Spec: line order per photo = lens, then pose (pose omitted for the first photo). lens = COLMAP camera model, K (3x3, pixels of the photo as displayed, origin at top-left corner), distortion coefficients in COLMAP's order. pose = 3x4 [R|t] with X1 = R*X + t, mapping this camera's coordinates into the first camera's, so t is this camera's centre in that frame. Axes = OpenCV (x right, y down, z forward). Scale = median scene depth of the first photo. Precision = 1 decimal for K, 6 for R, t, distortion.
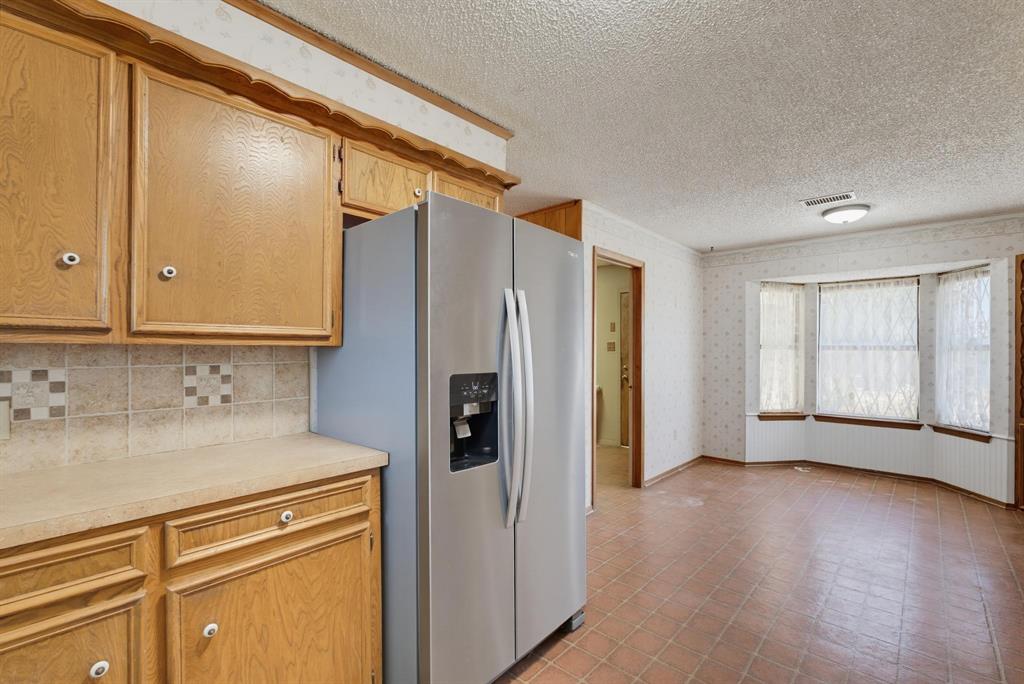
lens RADIAL K [[459.4, 0, 511.7], [0, 459.4, 348.6], [0, 0, 1]] dist [-0.012613, 0.000165]
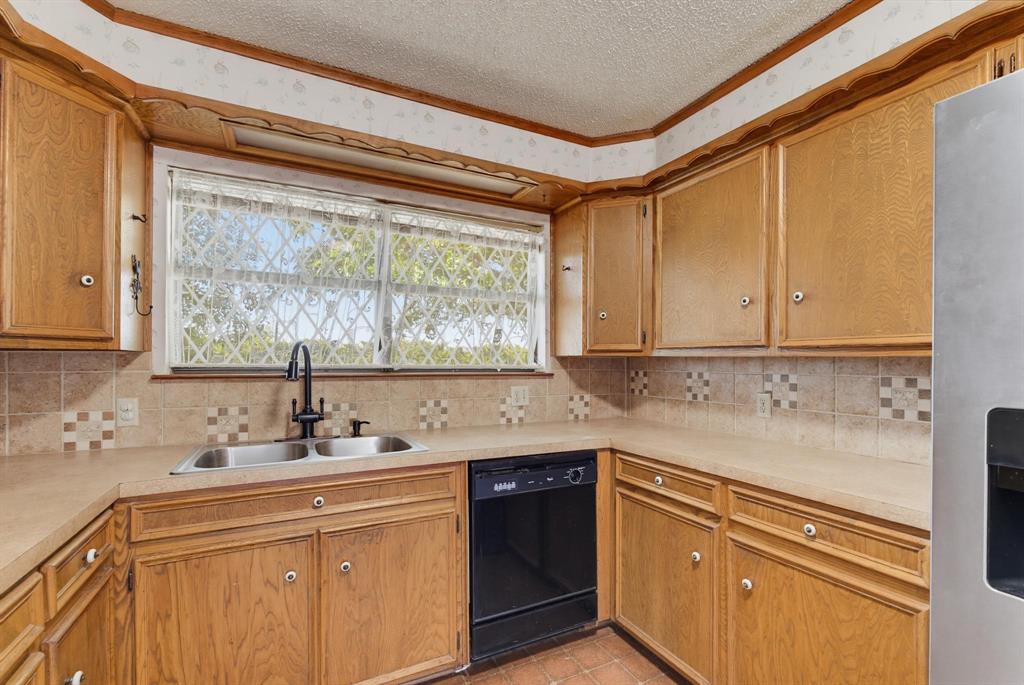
lens RADIAL K [[459.4, 0, 513.8], [0, 459.4, 351.4], [0, 0, 1]] dist [-0.012613, 0.000165]
pose [[-0.373581, -0.013612, -0.927498, 0.613013], [0.002632, 0.999873, -0.015734, -0.006202], [0.927594, -0.008319, -0.373498, 0.705160]]
